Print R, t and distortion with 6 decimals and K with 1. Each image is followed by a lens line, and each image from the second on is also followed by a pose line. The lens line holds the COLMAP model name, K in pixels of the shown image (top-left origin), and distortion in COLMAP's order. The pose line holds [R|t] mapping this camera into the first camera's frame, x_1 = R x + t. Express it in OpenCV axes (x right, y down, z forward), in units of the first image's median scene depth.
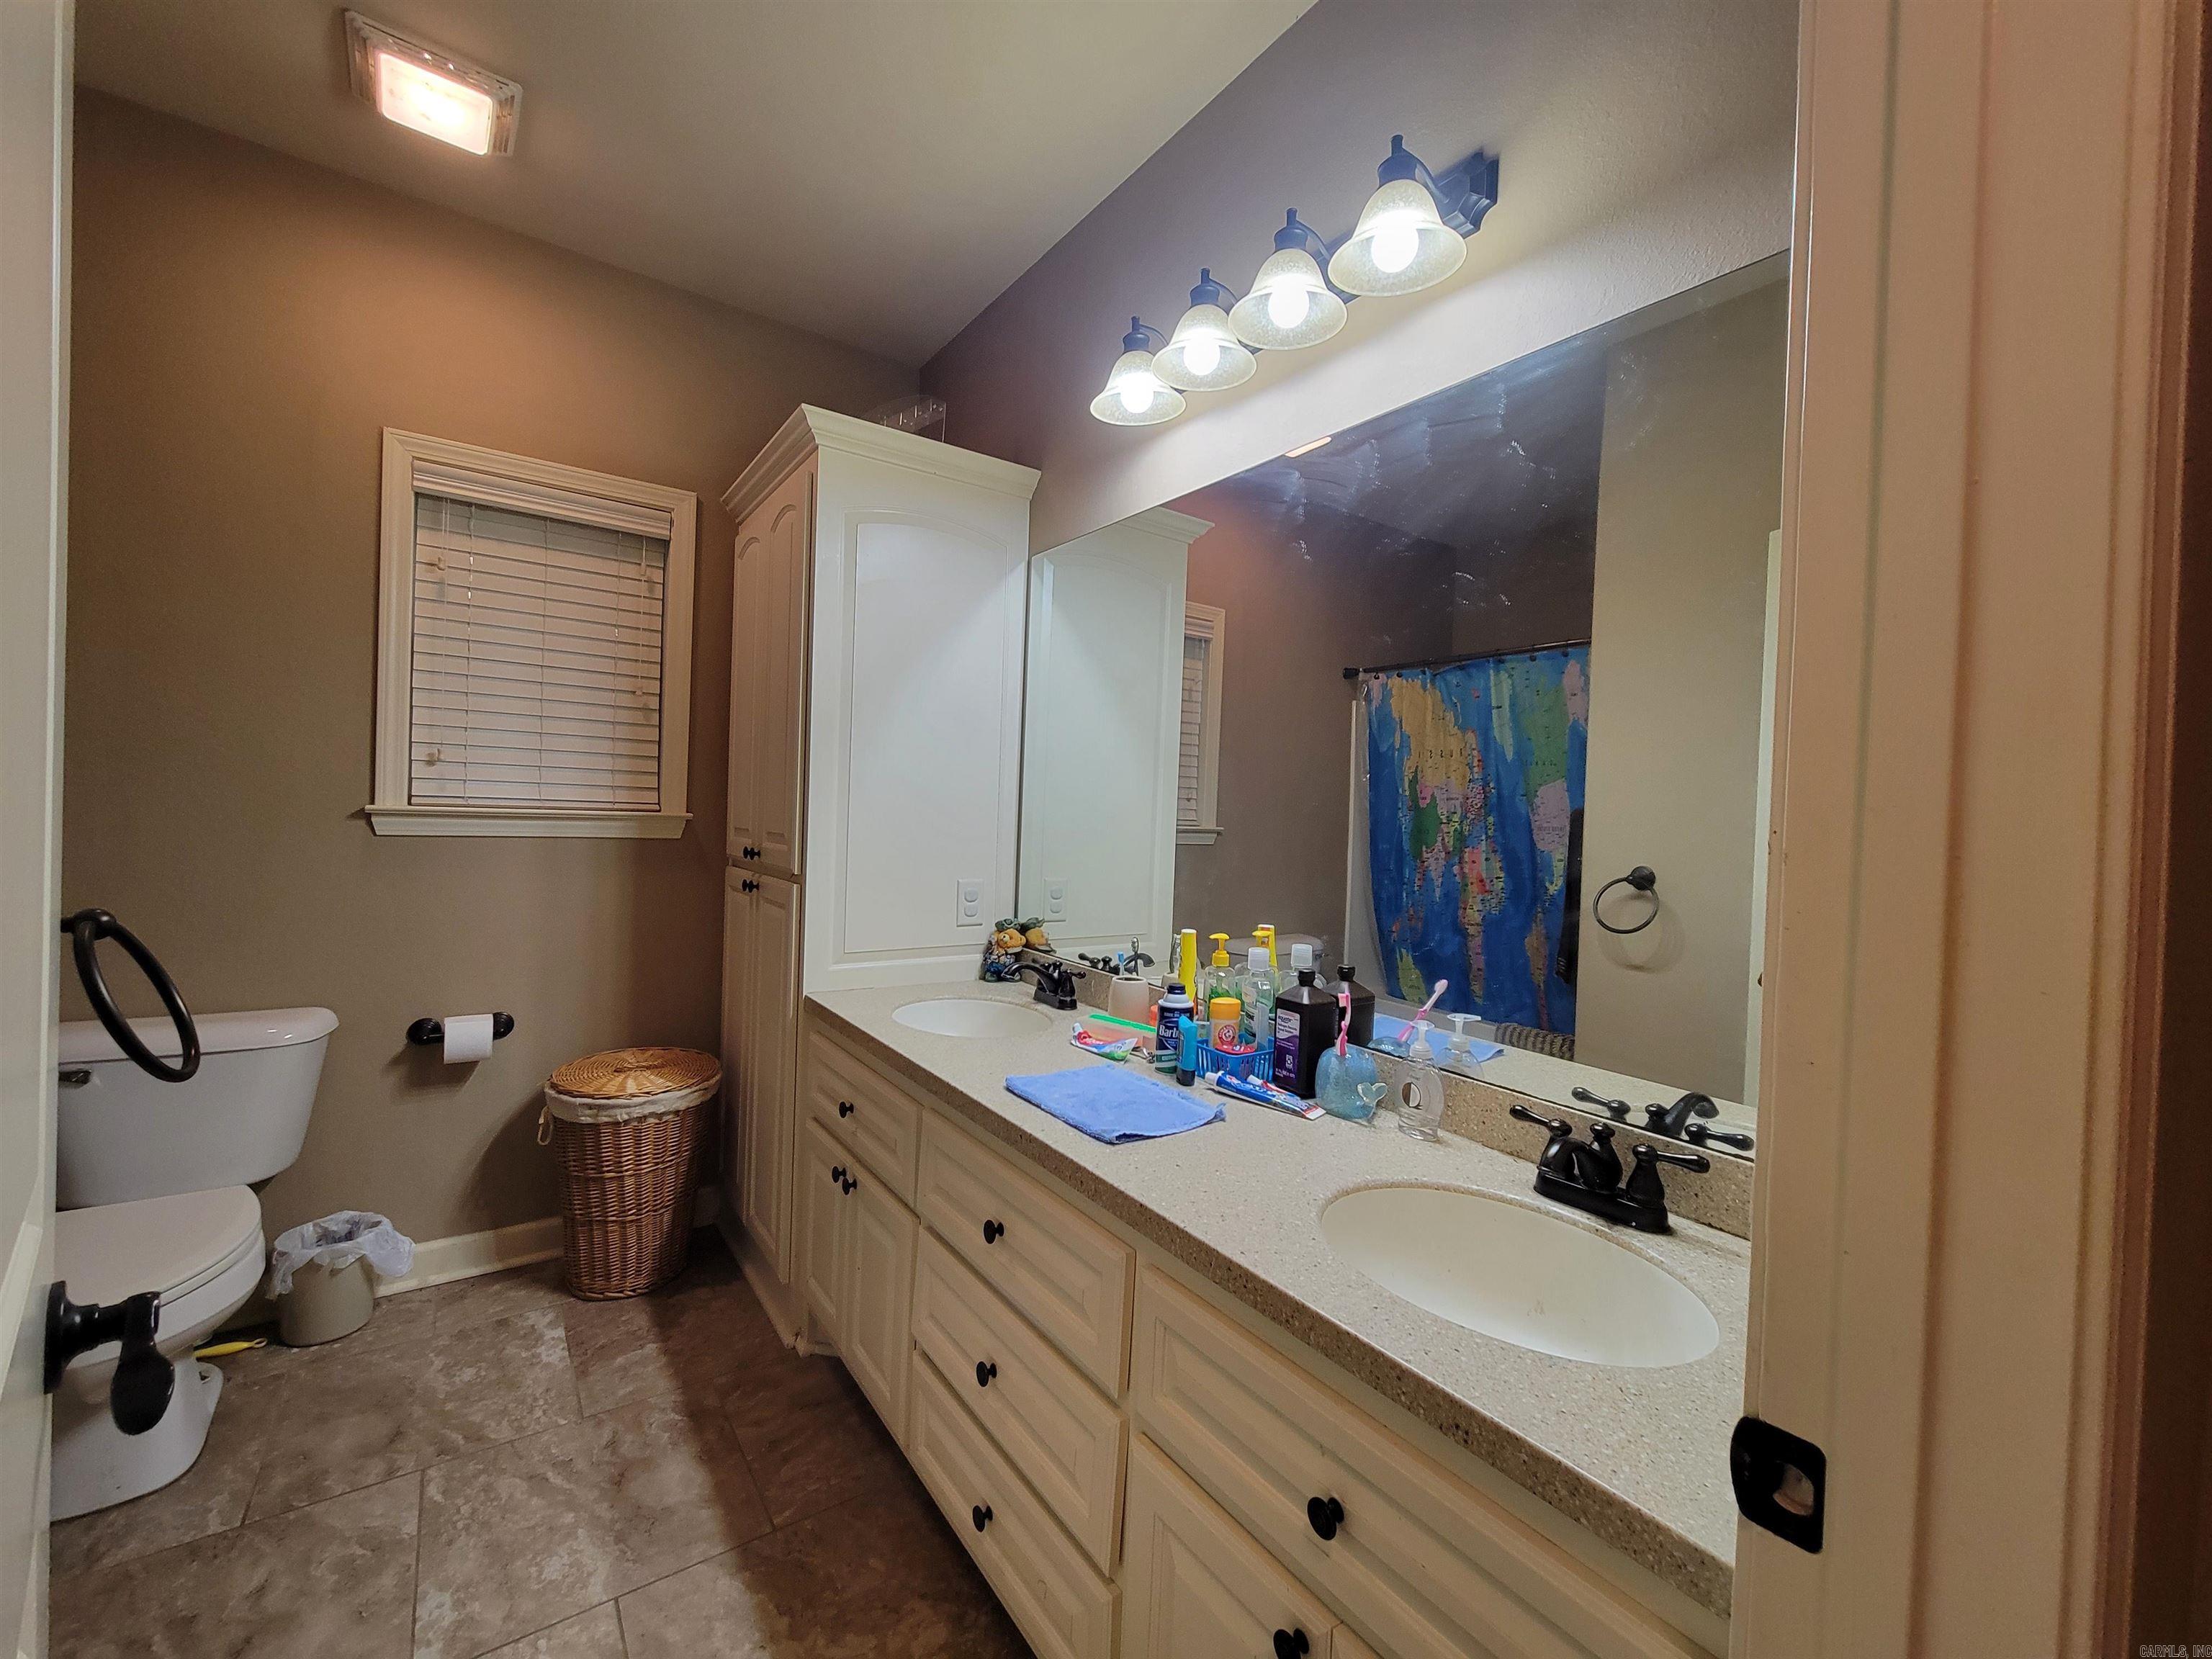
lens RADIAL K [[904.8, 0, 1111.3], [0, 904.8, 821.9], [0, 0, 1]] dist [0.002122, -0.000657]
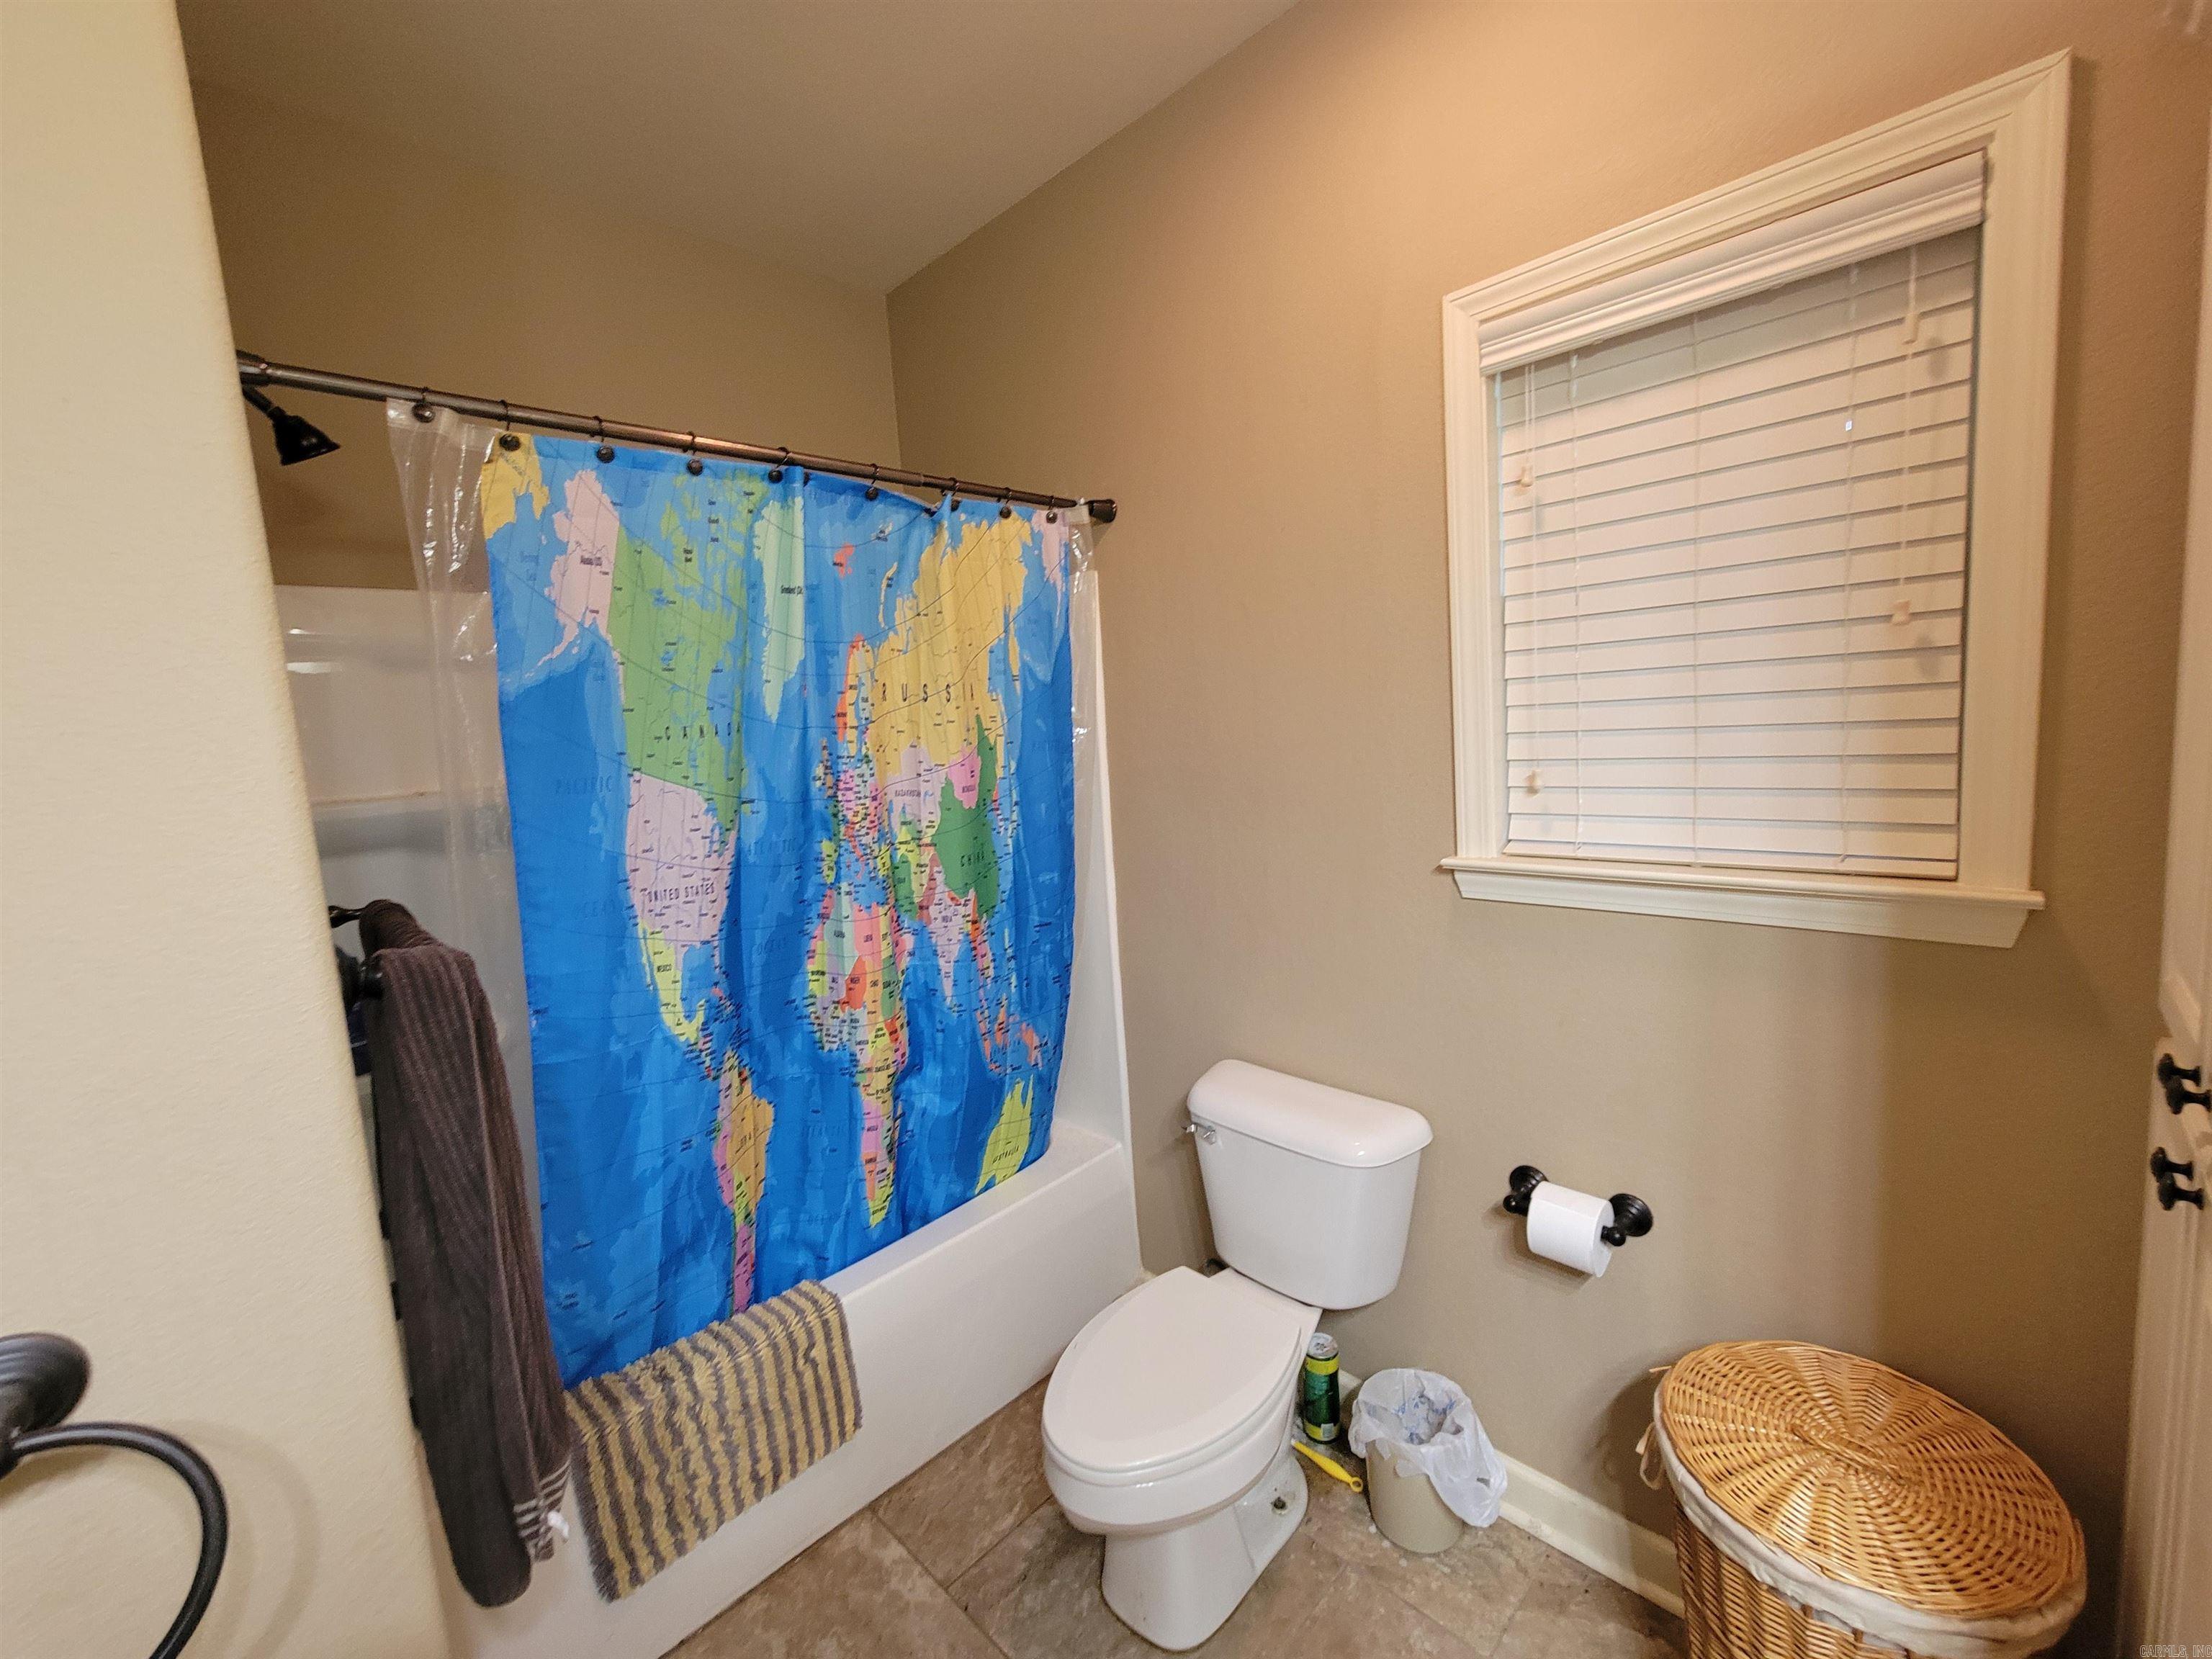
lens RADIAL K [[904.8, 0, 1115.1], [0, 904.8, 824.6], [0, 0, 1]] dist [0.002122, -0.000657]
pose [[0.169873, 0.067861, -0.983127, -0.147817], [0.066495, 0.994563, 0.080140, -0.109079], [0.983220, -0.078986, 0.164437, 0.570481]]
